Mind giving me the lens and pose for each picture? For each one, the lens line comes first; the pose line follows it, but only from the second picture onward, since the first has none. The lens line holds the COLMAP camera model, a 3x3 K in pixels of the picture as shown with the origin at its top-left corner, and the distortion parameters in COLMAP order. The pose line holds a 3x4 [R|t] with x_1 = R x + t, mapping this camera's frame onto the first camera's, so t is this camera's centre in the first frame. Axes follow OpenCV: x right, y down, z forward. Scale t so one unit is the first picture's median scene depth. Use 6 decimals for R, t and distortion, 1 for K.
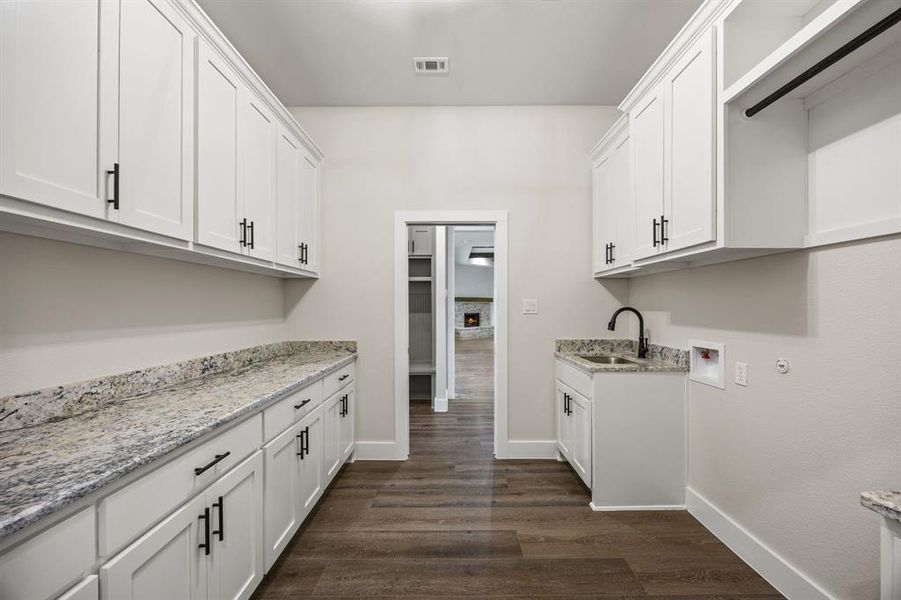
lens RADIAL K [[344.5, 0, 457.6], [0, 344.5, 307.5], [0, 0, 1]] dist [-0.001055, 0.000898]
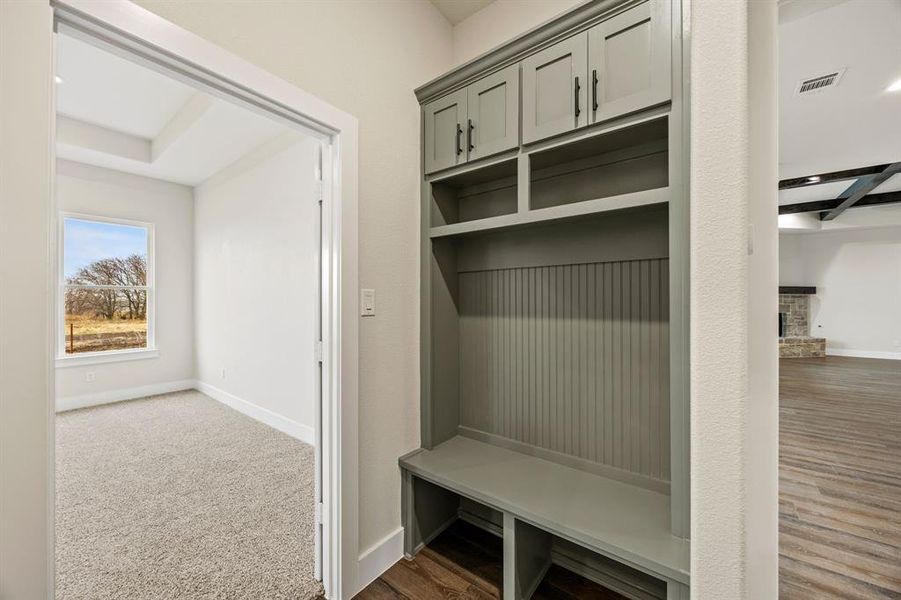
lens RADIAL K [[344.5, 0, 443.8], [0, 344.5, 303.1], [0, 0, 1]] dist [-0.001055, 0.000898]
pose [[0.775667, -0.004906, -0.631123, -0.012840], [0.002350, 0.999985, -0.004884, 0.000736], [0.631138, 0.002305, 0.775667, 0.202501]]
